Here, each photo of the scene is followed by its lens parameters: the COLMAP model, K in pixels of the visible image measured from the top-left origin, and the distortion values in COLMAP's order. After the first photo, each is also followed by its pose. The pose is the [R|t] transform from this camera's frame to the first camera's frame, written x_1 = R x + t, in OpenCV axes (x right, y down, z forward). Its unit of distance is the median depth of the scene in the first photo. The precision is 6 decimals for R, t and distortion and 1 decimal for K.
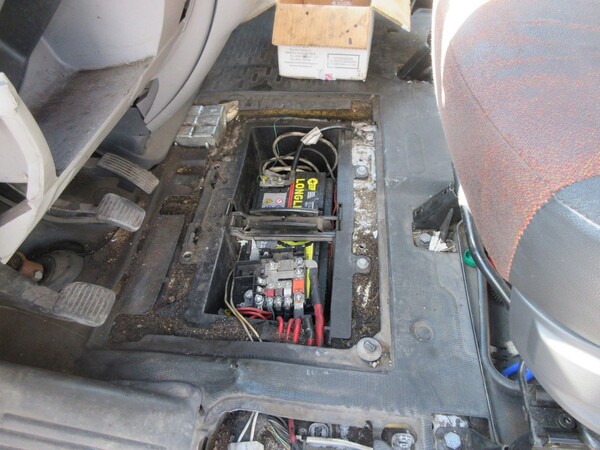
lens RADIAL K [[443.6, 0, 304.7], [0, 443.6, 221.6], [0, 0, 1]] dist [0.004477, 0.005141]
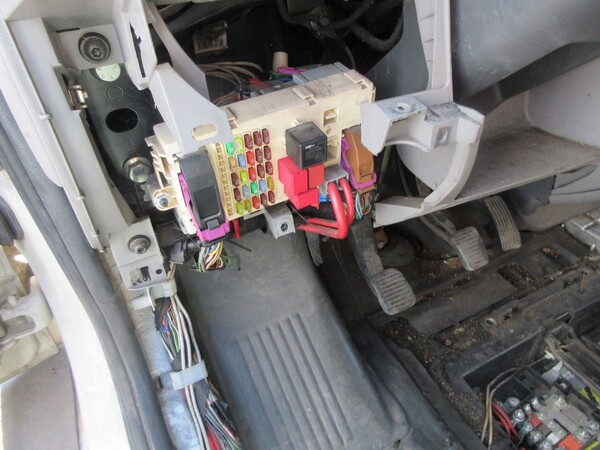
lens RADIAL K [[443.6, 0, 308.7], [0, 443.6, 225.2], [0, 0, 1]] dist [0.004477, 0.005141]
pose [[0.536959, 0.585593, -0.607253, -0.011584], [-0.625631, 0.759303, 0.179010, -0.010545], [0.565916, 0.283795, 0.774080, -0.039983]]
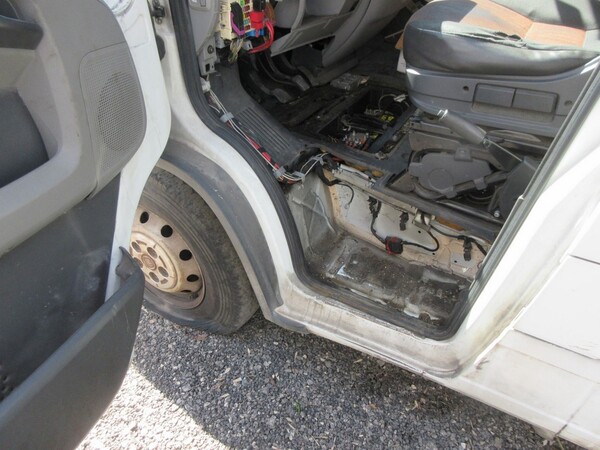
lens RADIAL K [[443.6, 0, 308.9], [0, 443.6, 224.7], [0, 0, 1]] dist [0.004477, 0.005141]
pose [[0.905544, 0.312345, -0.287108, 0.486587], [-0.355551, 0.927932, -0.111916, 0.843499], [0.231461, 0.203426, 0.951338, -0.974633]]
